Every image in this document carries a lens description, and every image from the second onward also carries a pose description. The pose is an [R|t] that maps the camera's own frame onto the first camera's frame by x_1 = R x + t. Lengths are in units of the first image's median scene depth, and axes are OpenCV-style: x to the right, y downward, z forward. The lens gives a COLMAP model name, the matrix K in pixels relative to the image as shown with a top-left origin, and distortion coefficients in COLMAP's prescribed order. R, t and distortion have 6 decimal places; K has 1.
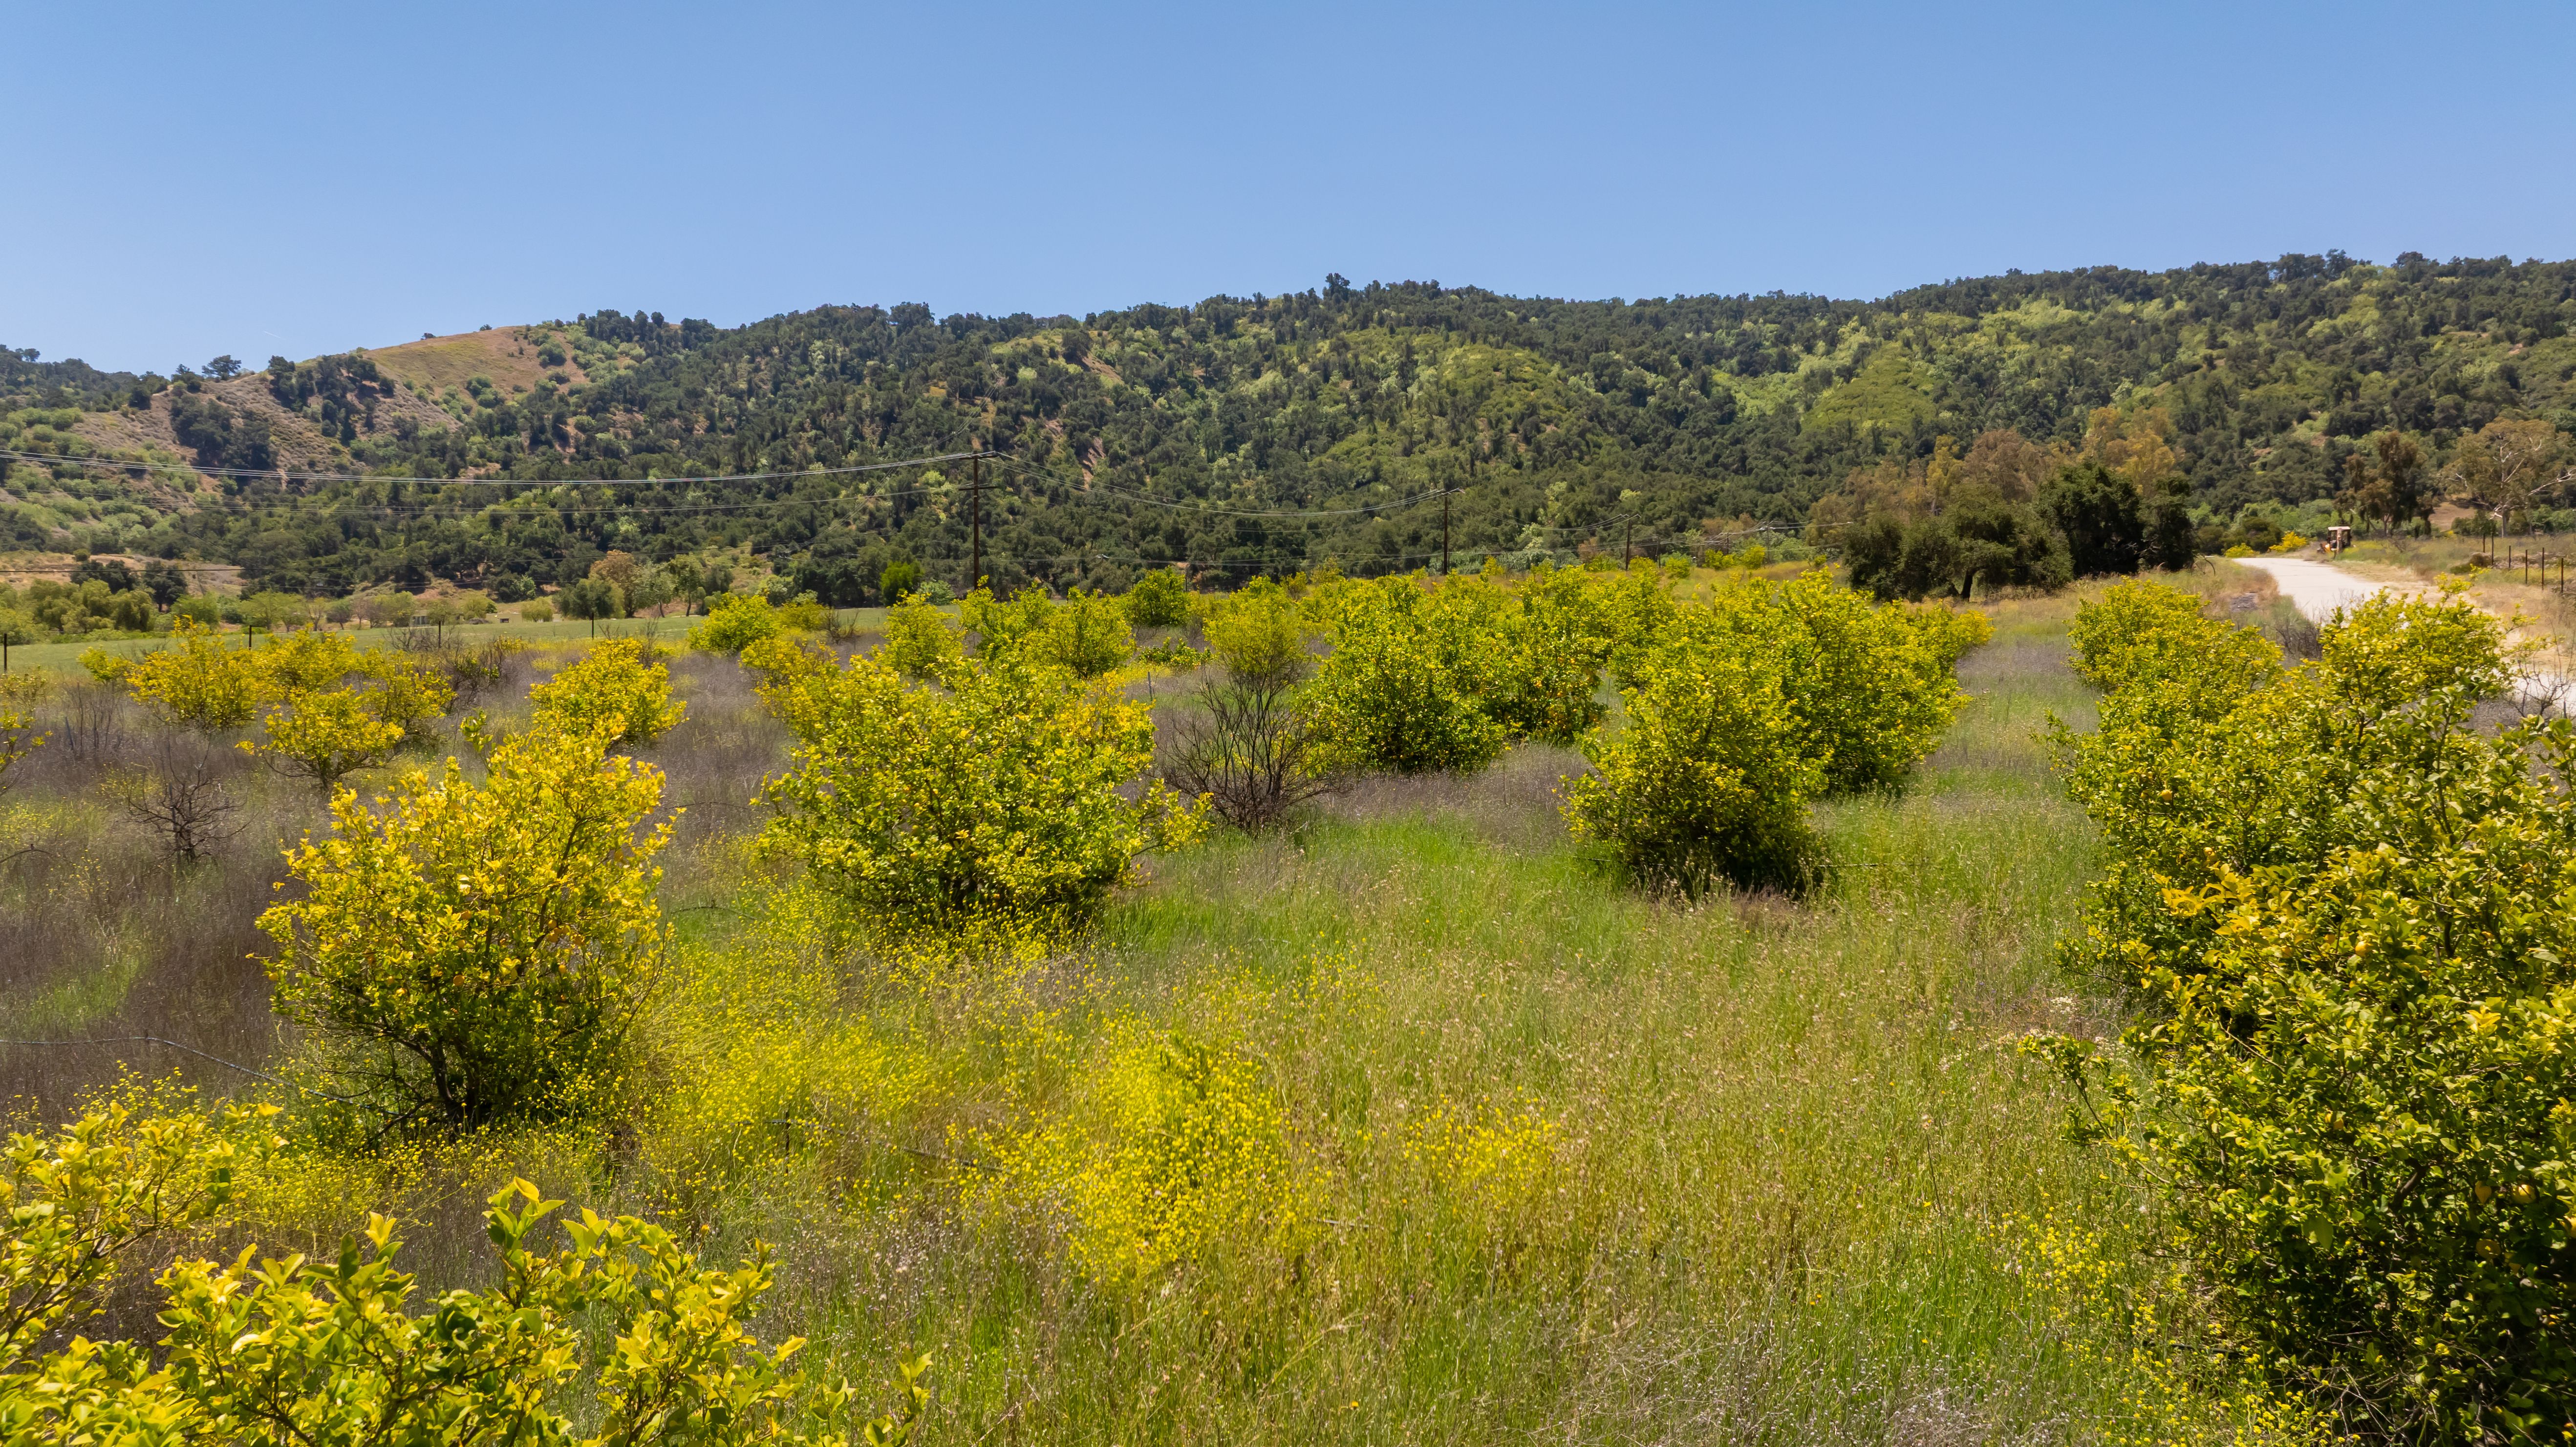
lens RADIAL K [[1808.6, 0, 1284.9], [0, 1808.6, 716.0], [0, 0, 1]] dist [-0.018897, 0.001790]
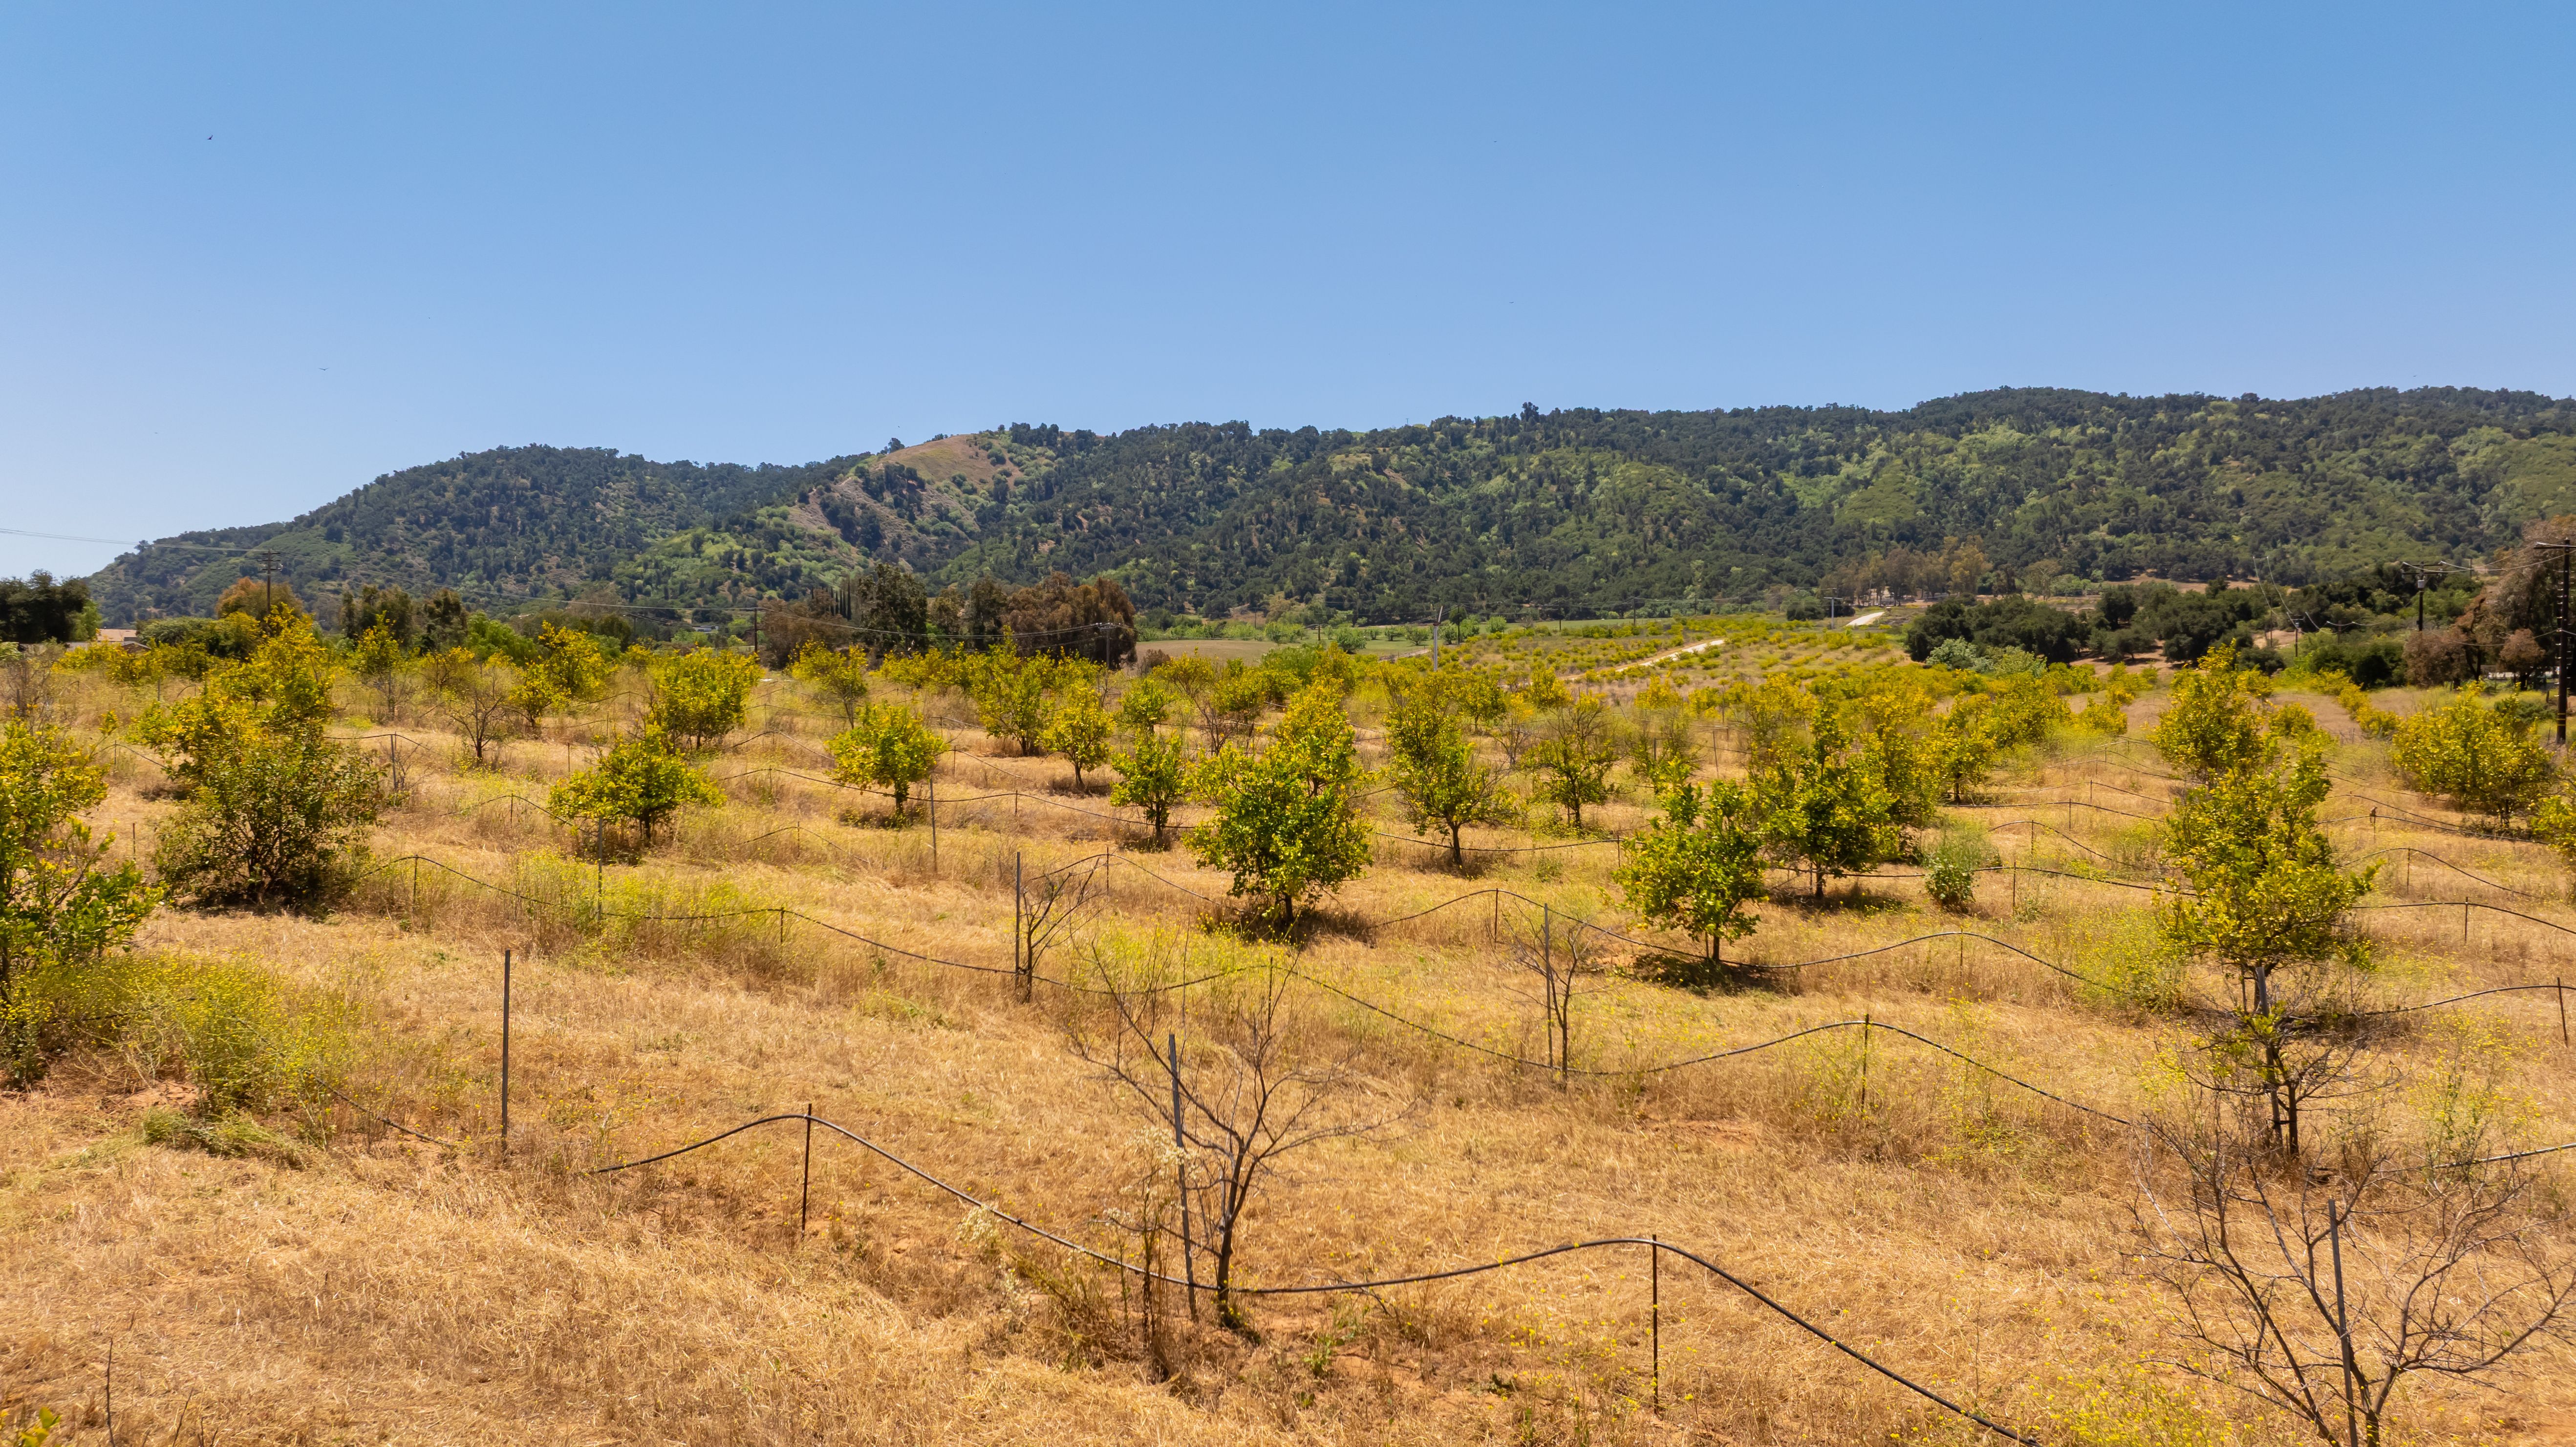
lens RADIAL K [[1808.6, 0, 1284.9], [0, 1808.6, 716.0], [0, 0, 1]] dist [-0.018897, 0.001790]
pose [[0.998962, 0.002792, -0.045473, -0.134954], [-0.003368, 0.999915, -0.012591, 0.041822], [0.045434, 0.012731, 0.998886, -0.634957]]
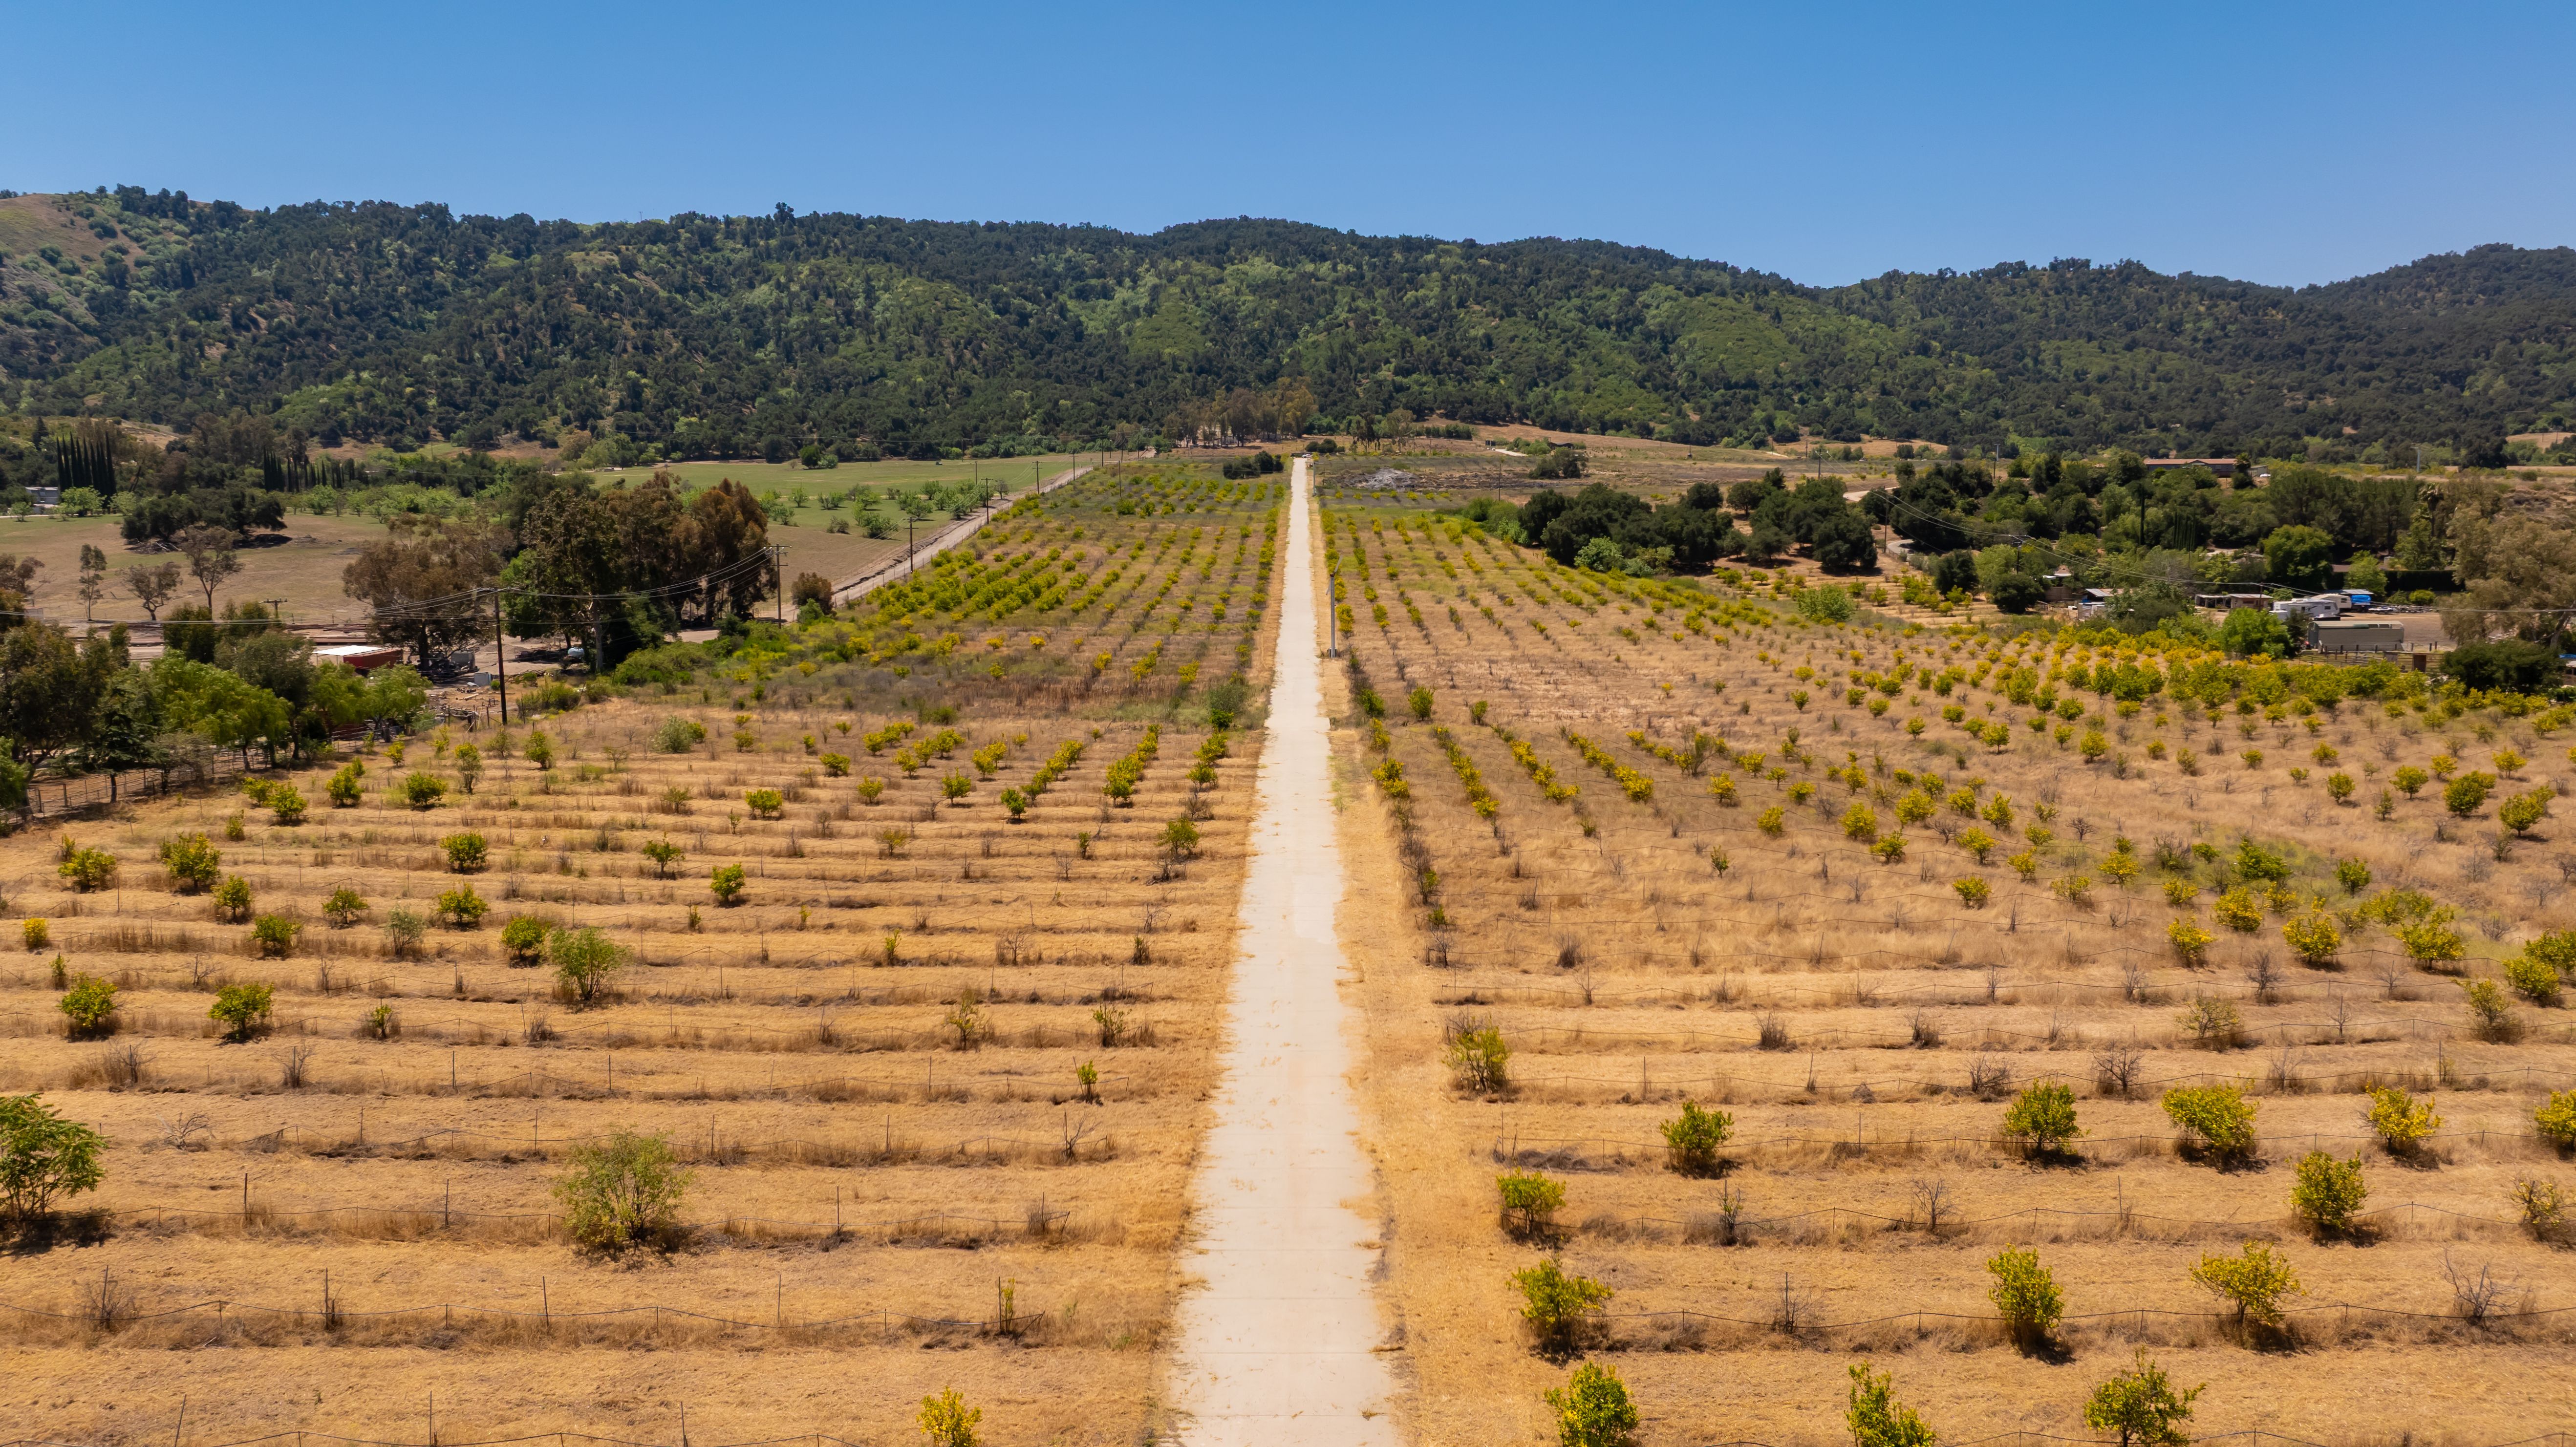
lens RADIAL K [[1810.6, 0, 1285.7], [0, 1810.6, 720.6], [0, 0, 1]] dist [-0.039520, 0.046011]
pose [[0.918300, -0.048404, 0.392916, -0.230008], [0.010020, 0.995021, 0.099159, 0.017540], [-0.395759, -0.087120, 0.914212, -0.560087]]
